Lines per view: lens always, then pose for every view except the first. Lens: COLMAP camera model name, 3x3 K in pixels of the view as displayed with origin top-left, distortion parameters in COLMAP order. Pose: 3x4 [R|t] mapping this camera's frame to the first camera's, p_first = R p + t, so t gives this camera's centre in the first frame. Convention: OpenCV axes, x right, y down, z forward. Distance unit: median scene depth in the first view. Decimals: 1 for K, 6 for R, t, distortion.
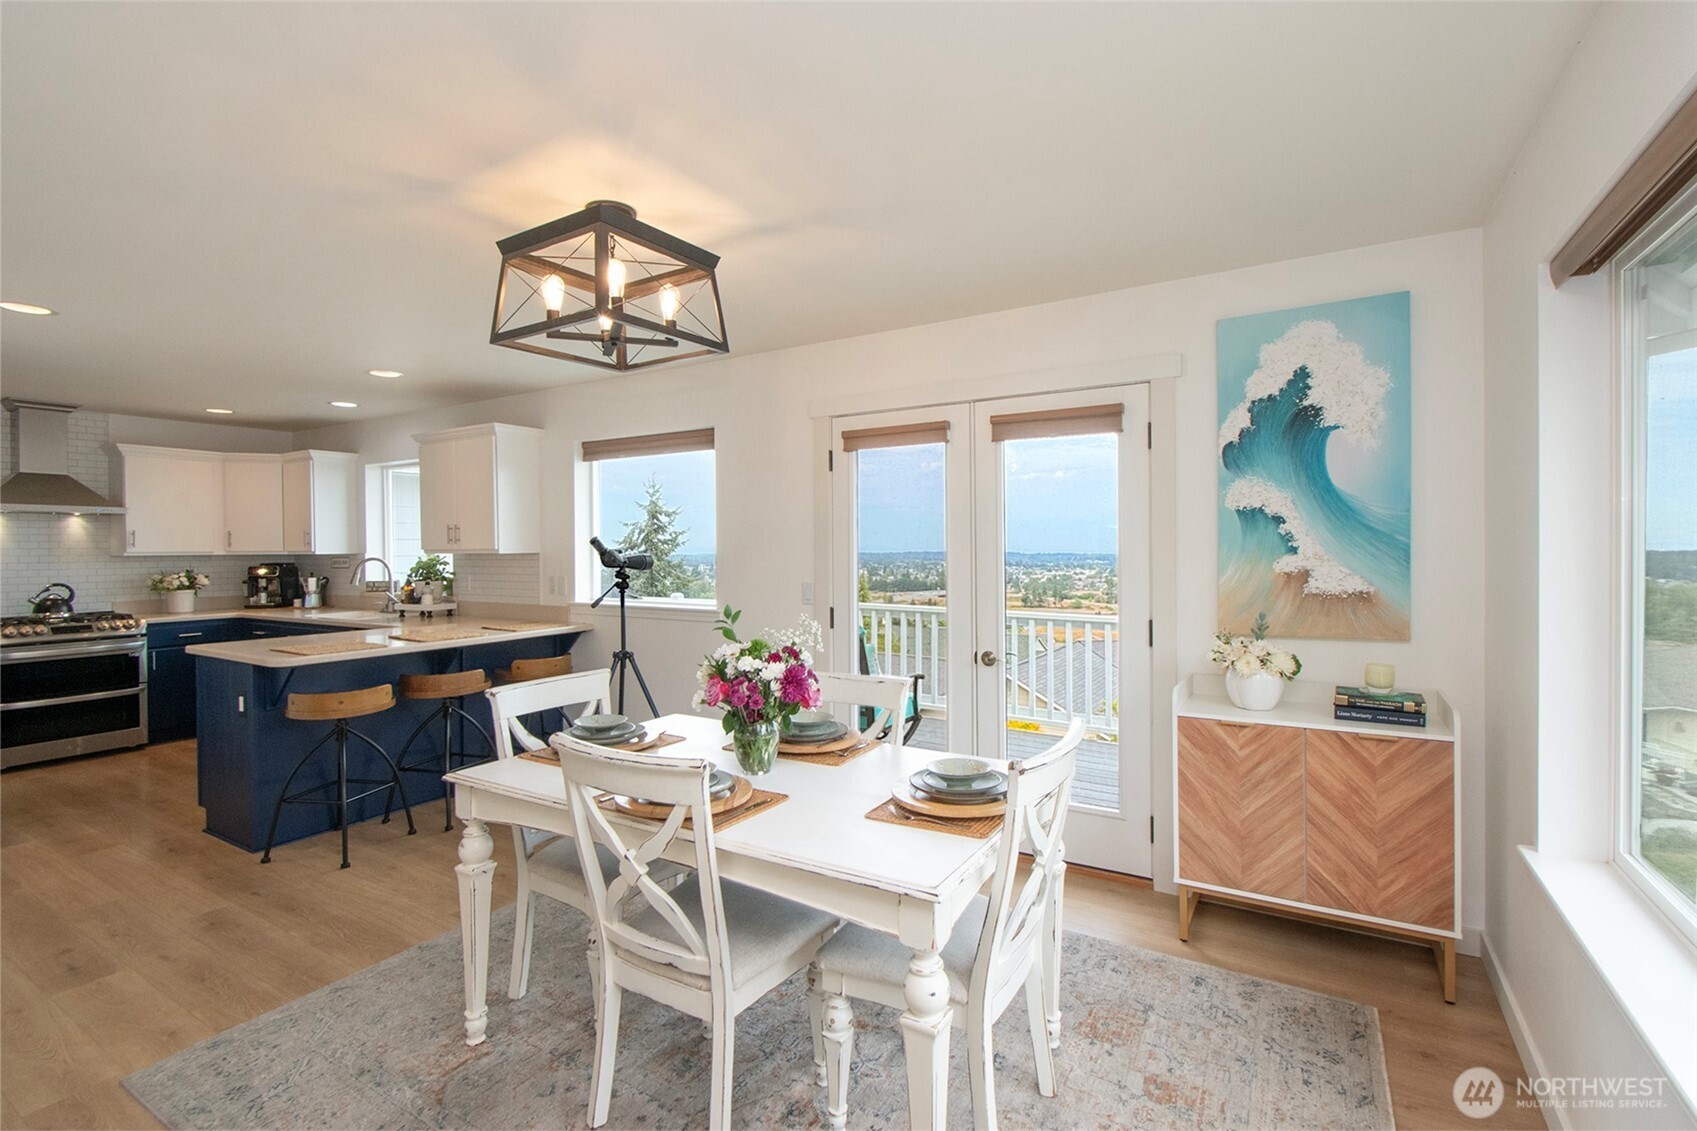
lens RADIAL K [[766.1, 0, 869.7], [0, 766.1, 554.4], [0, 0, 1]] dist [0.001047, -0.000409]
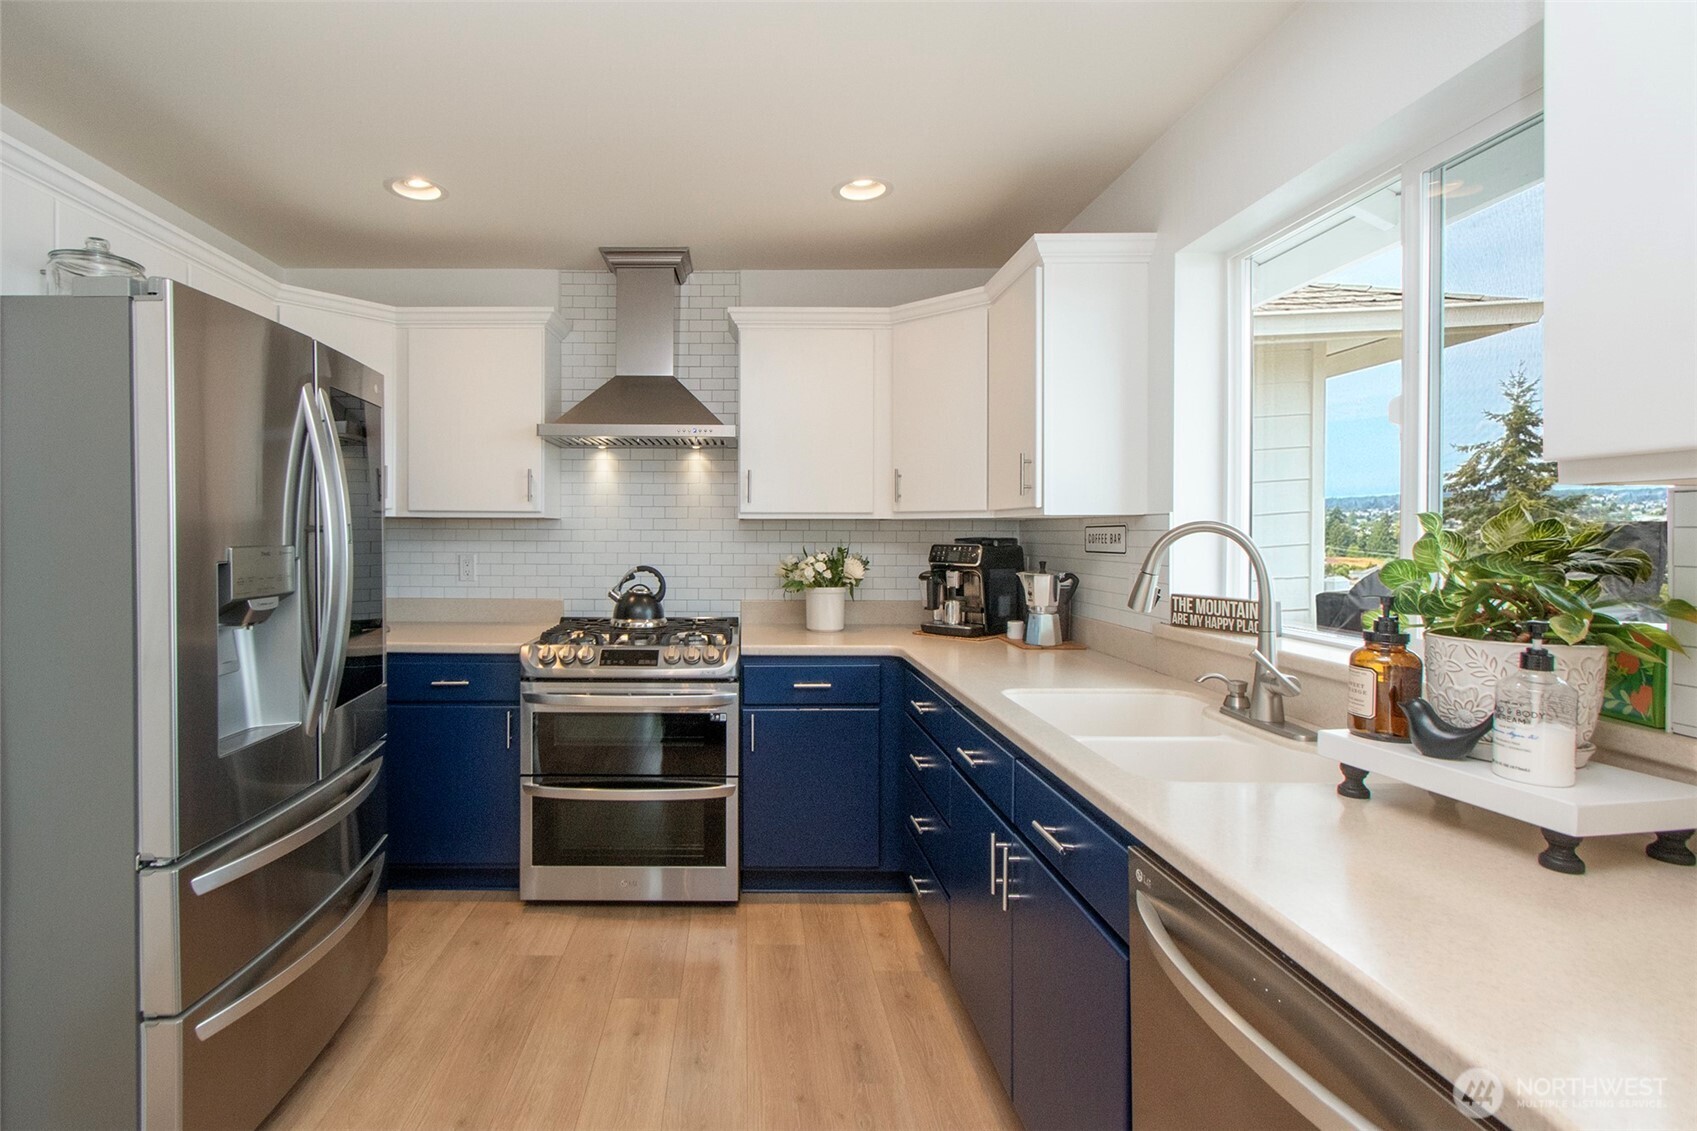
lens RADIAL K [[805.4, 0, 731.9], [0, 805.4, 539.4], [0, 0, 1]] dist [-0.002196, -0.000254]
pose [[0.502726, 0.017034, -0.864278, -0.520789], [-0.015005, 0.999827, 0.010977, 0.011080], [0.864316, 0.007450, 0.502895, 0.759848]]
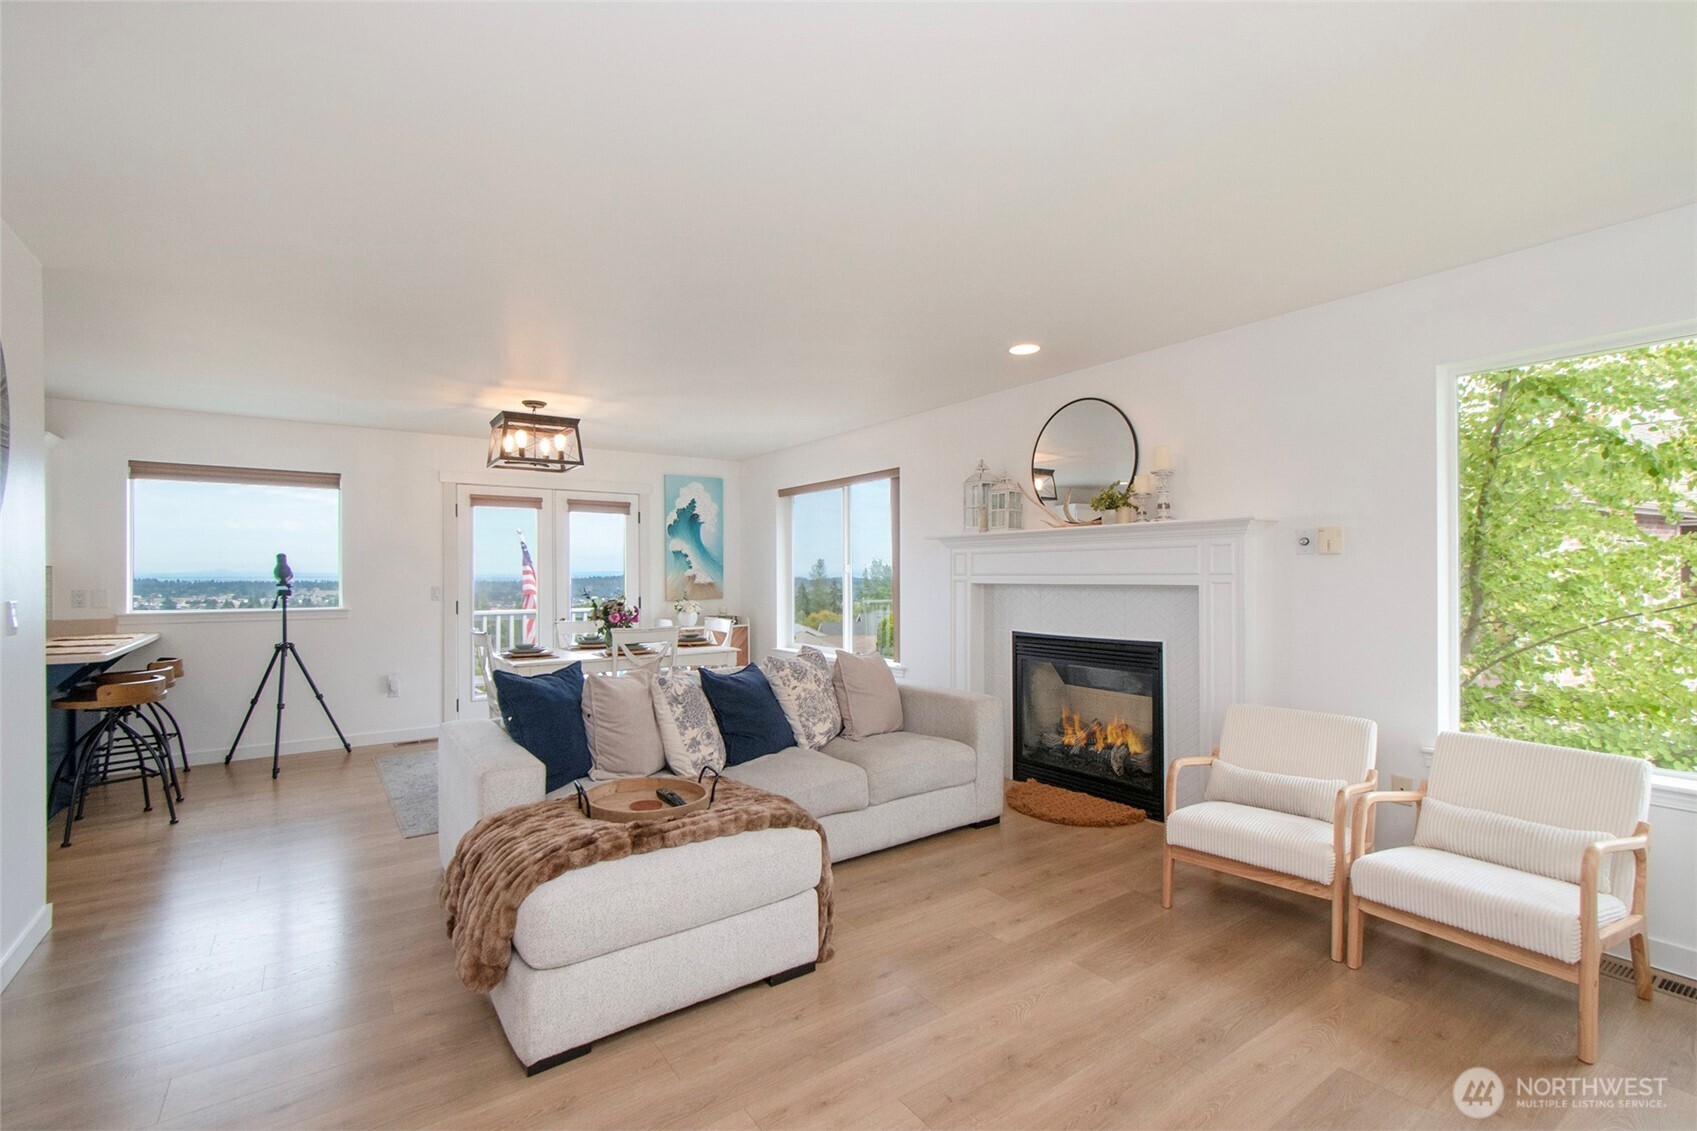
lens RADIAL K [[741.0, 0, 842.2], [0, 741.0, 573.4], [0, 0, 1]] dist [0.001666, 0.000481]
pose [[0.407650, 0.004713, 0.913126, -0.848225], [0.008017, 0.999930, -0.008740, 0.022707], [-0.913103, 0.010883, 0.407583, -0.282474]]
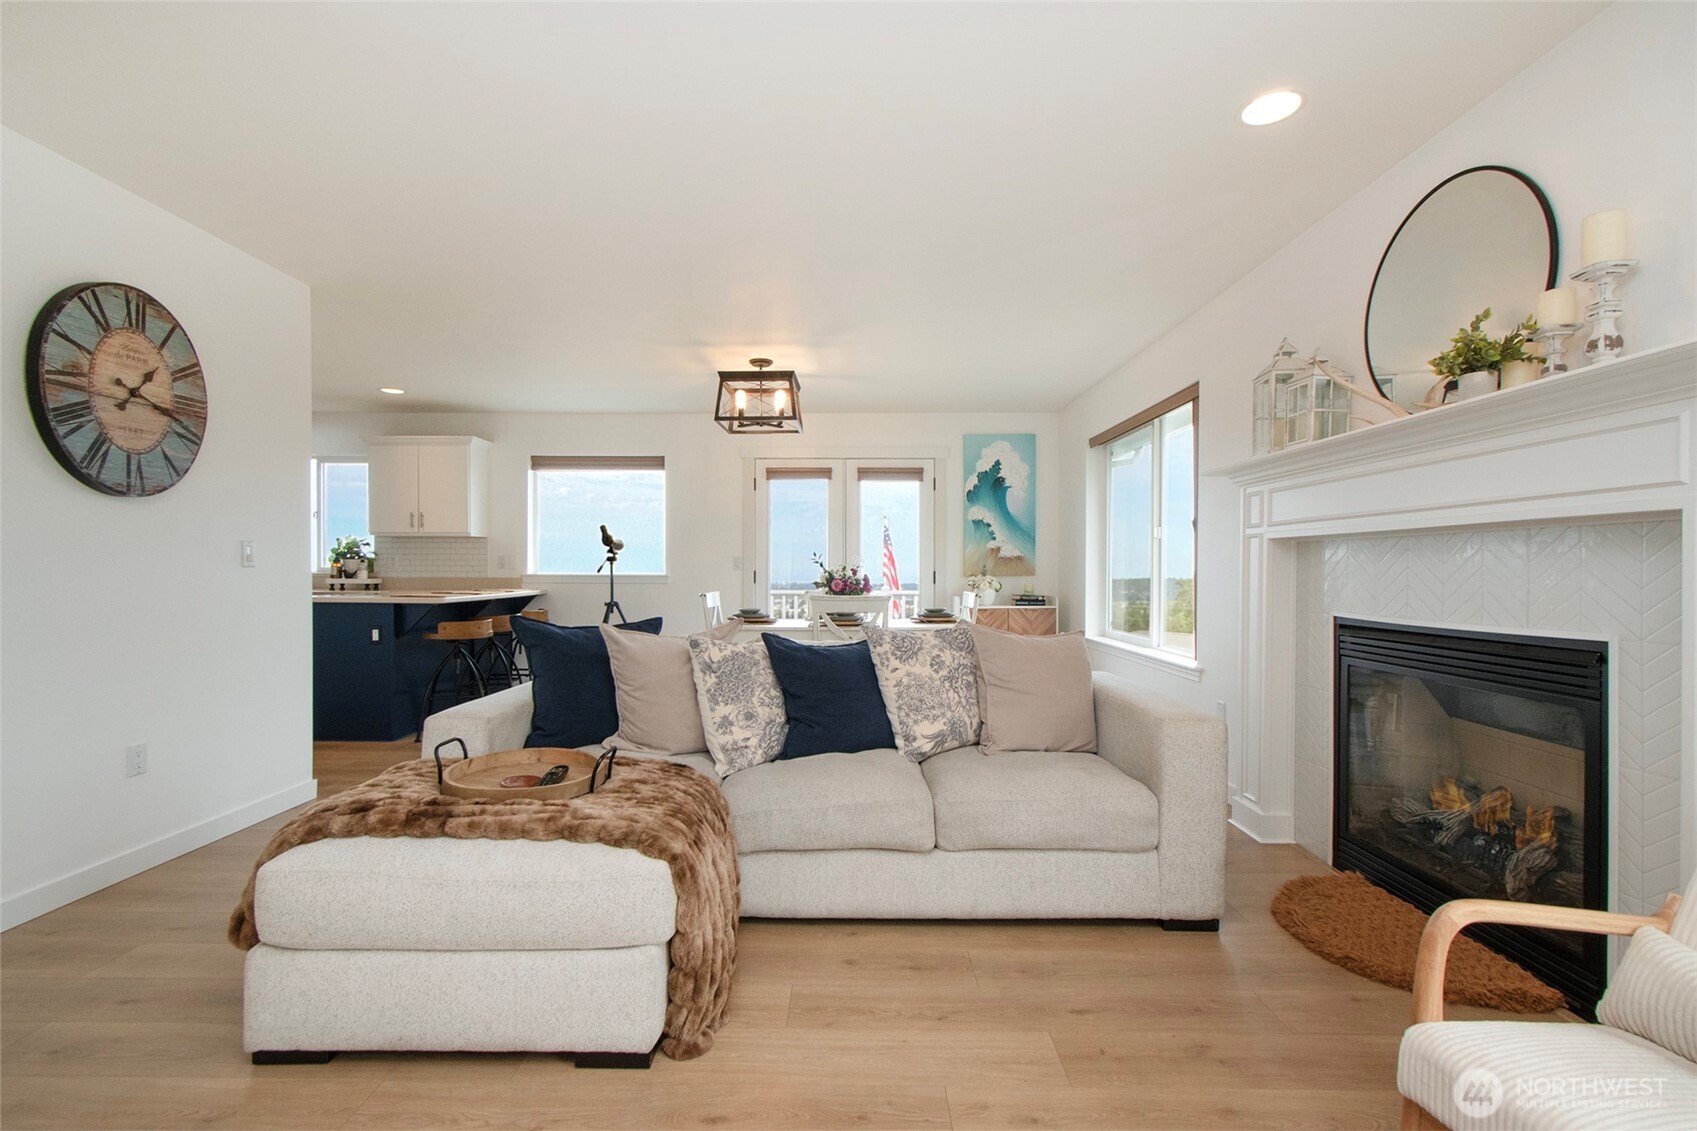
lens RADIAL K [[746.4, 0, 846.3], [0, 746.4, 570.2], [0, 0, 1]] dist [-0.000344, 0.000009]
pose [[0.862776, 0.006830, 0.505540, -0.524437], [-0.004201, 0.999971, -0.006340, 0.057456], [-0.505569, 0.003346, 0.862780, -0.388954]]
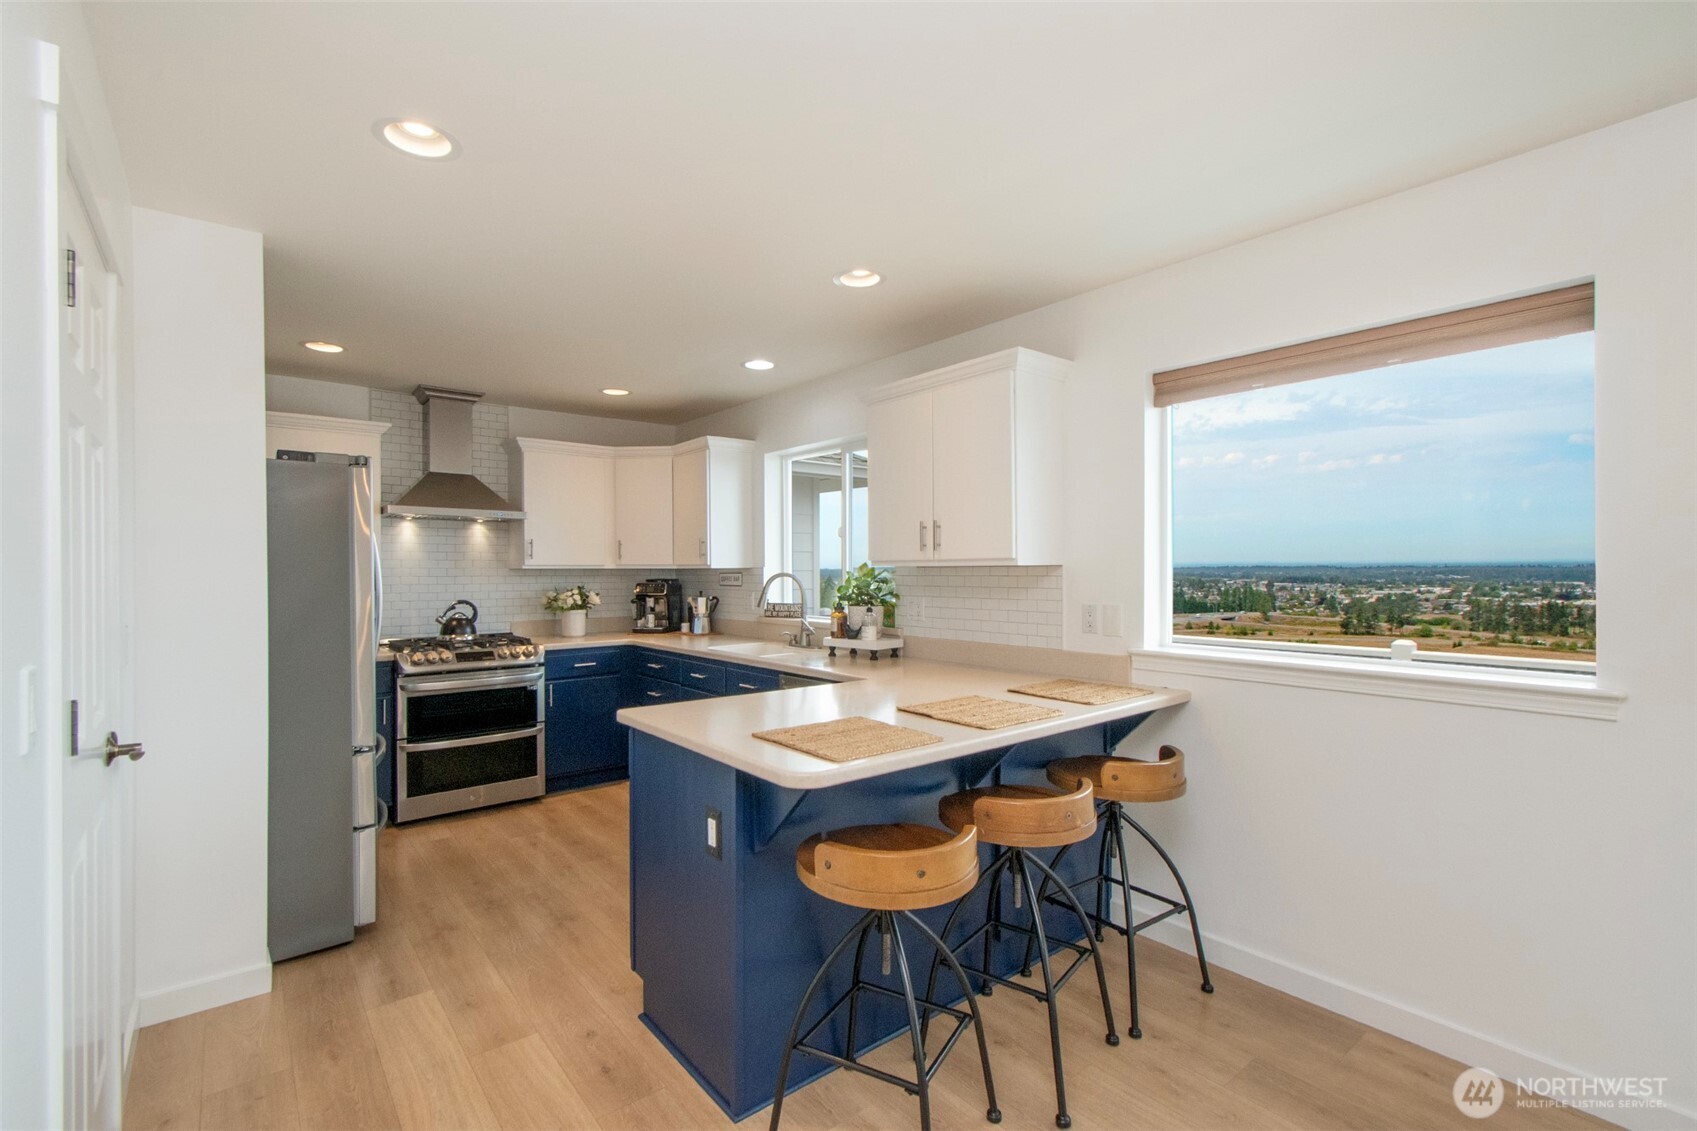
lens RADIAL K [[754.6, 0, 837.8], [0, 754.6, 574.6], [0, 0, 1]] dist [0.003065, 0.000598]
pose [[0.936985, 0.005979, -0.349320, -0.372785], [-0.006373, 0.999980, 0.000021, 0.006378], [0.349313, 0.002207, 0.937004, 0.356681]]
